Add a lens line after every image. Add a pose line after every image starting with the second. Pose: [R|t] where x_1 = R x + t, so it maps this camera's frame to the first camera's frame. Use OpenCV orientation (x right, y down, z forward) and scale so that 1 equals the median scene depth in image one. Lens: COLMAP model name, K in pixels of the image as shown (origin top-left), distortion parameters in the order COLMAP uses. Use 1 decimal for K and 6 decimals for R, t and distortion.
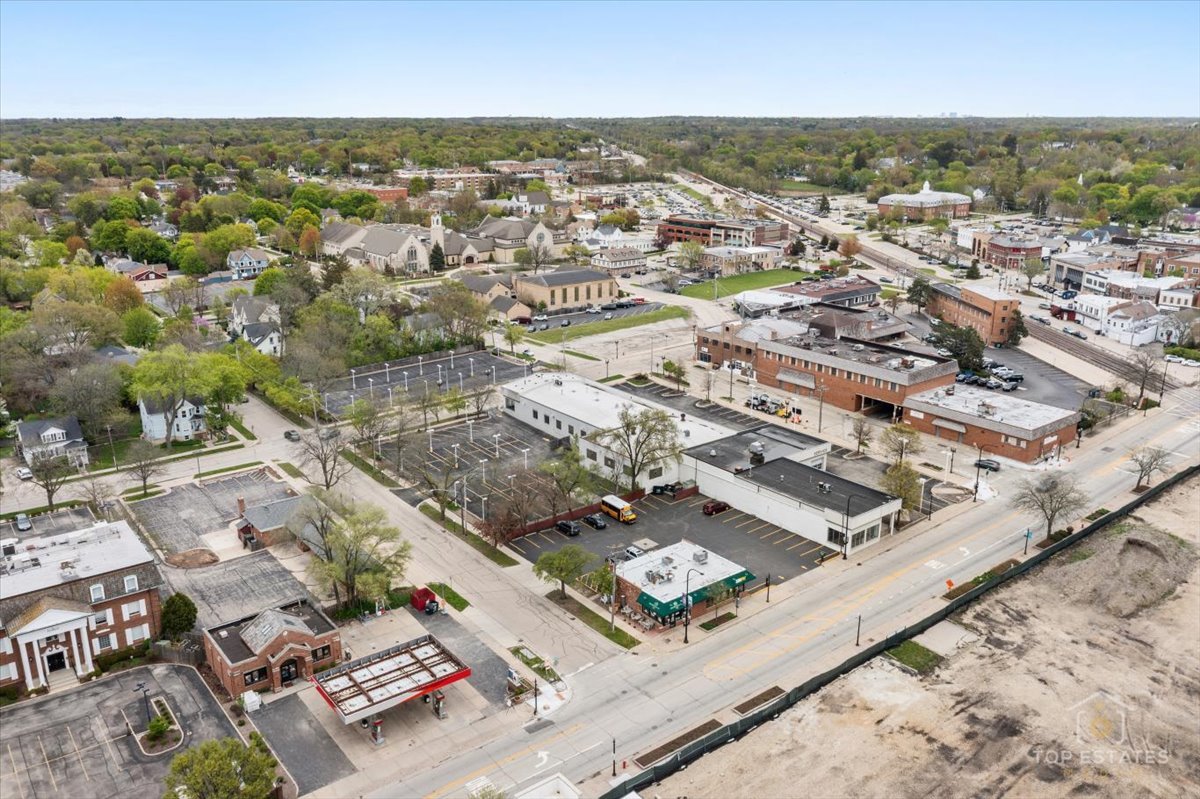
lens RADIAL K [[946.6, 0, 592.2], [0, 946.6, 394.8], [0, 0, 1]] dist [-0.016514, 0.006085]
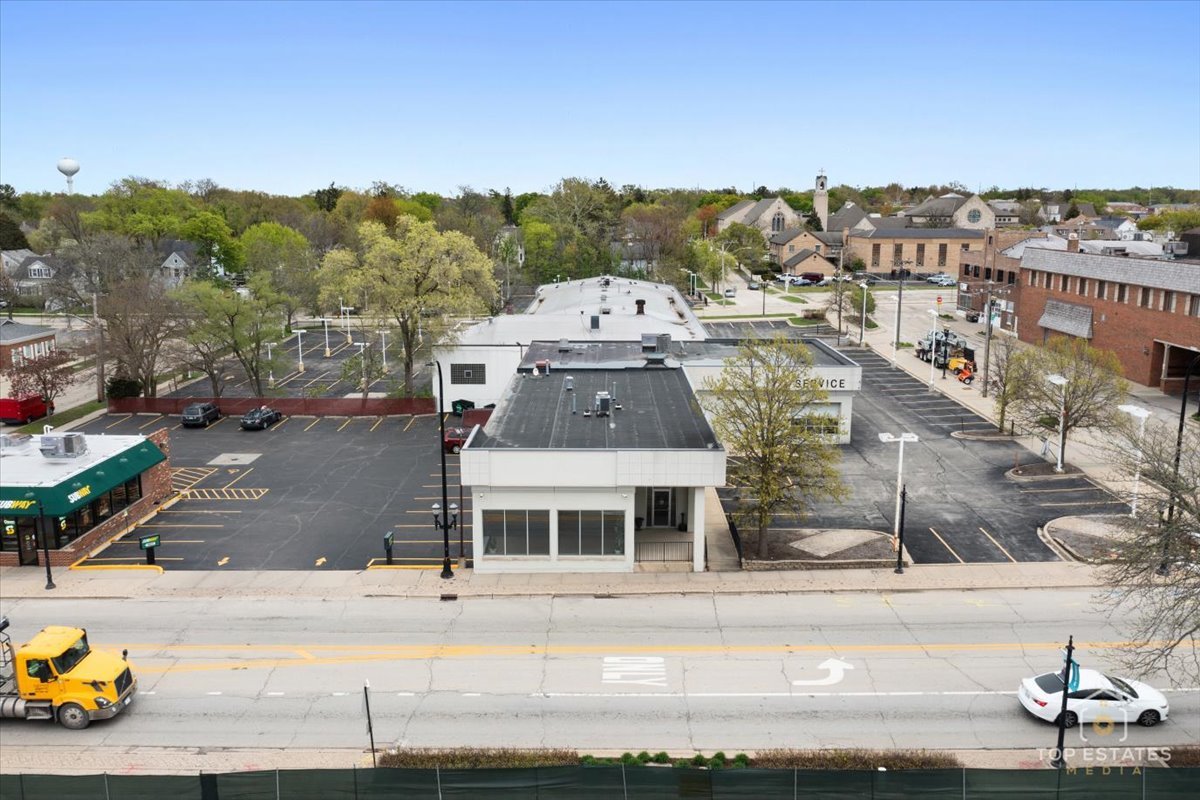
lens RADIAL K [[951.1, 0, 591.6], [0, 951.1, 398.9], [0, 0, 1]] dist [-0.015706, 0.003806]
pose [[0.778394, 0.126078, -0.614986, 0.435106], [-0.179610, 0.983401, -0.025728, 0.099189], [0.601534, 0.130484, 0.788119, 0.668999]]
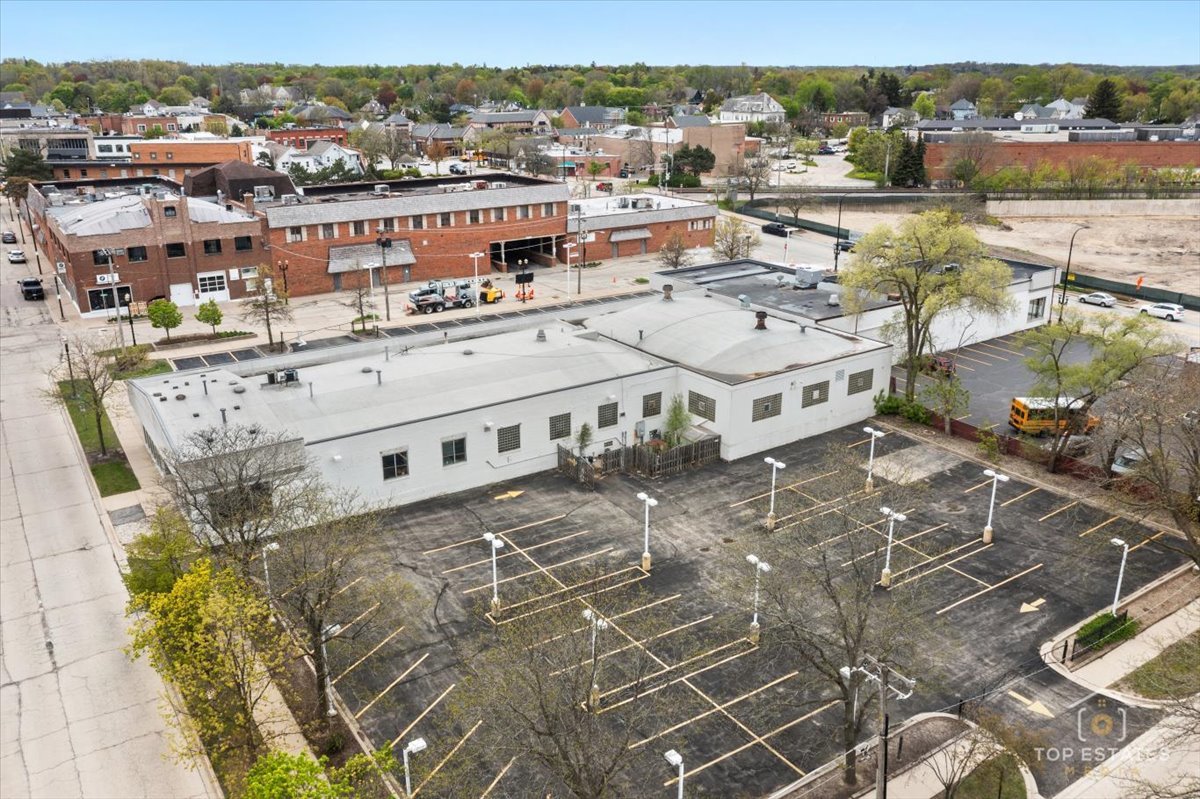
lens RADIAL K [[946.6, 0, 592.2], [0, 946.6, 394.8], [0, 0, 1]] dist [-0.016514, 0.006085]
pose [[0.067407, -0.319497, 0.945187, -0.421048], [0.290212, 0.912658, 0.287805, -0.087229], [-0.954585, 0.254905, 0.154242, 1.091819]]
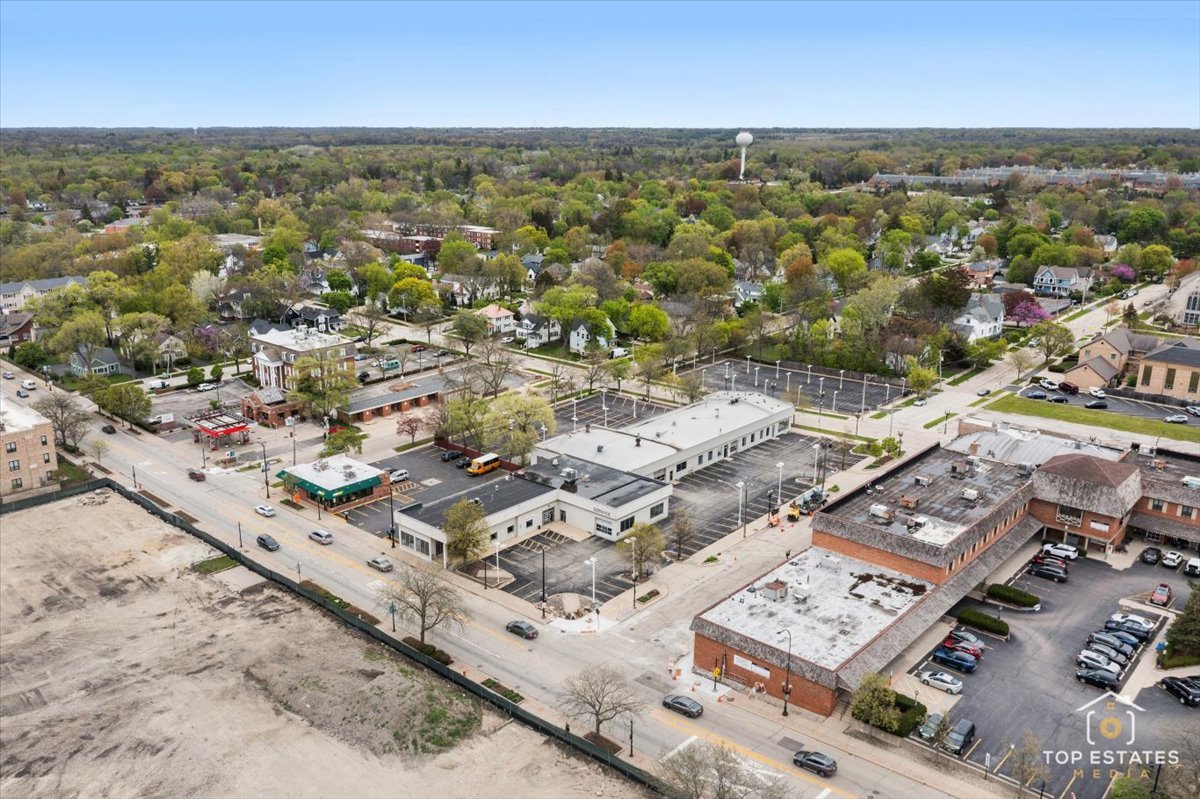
lens RADIAL K [[952.1, 0, 559.8], [0, 952.1, 398.7], [0, 0, 1]] dist [-0.002337, 0.002574]
pose [[0.153616, 0.270420, -0.950408, 1.101156], [-0.274973, 0.935532, 0.221743, -0.233875], [0.949101, 0.227273, 0.218071, 0.793348]]
